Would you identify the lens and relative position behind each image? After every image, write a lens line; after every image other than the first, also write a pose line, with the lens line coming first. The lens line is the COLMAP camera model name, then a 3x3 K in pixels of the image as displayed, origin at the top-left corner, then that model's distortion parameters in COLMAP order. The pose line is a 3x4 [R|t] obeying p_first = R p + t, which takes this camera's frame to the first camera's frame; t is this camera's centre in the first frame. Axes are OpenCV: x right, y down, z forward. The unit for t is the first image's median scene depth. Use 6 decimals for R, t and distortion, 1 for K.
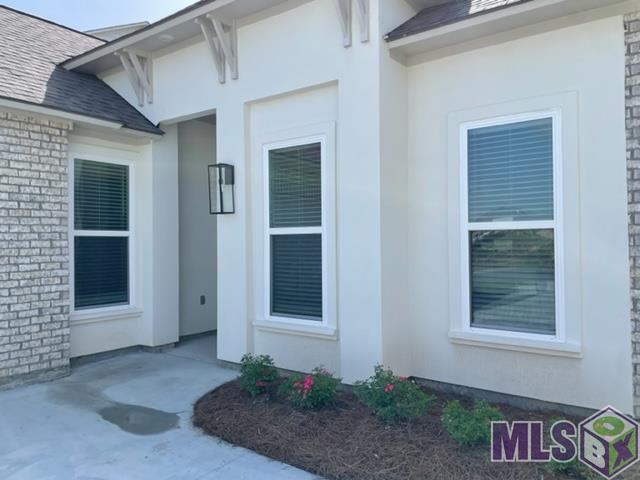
lens RADIAL K [[484.1, 0, 323.6], [0, 484.1, 236.1], [0, 0, 1]] dist [0.058461, -0.006078]
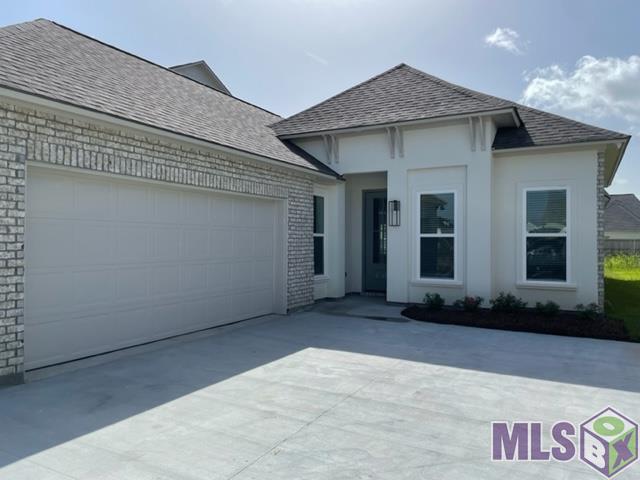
lens RADIAL K [[484.1, 0, 316.6], [0, 484.1, 243.5], [0, 0, 1]] dist [0.058461, -0.006078]
pose [[0.991355, 0.010804, 0.130759, -0.788668], [-0.012767, 0.999818, 0.014181, 0.000410], [-0.130582, -0.015728, 0.991313, -0.908305]]
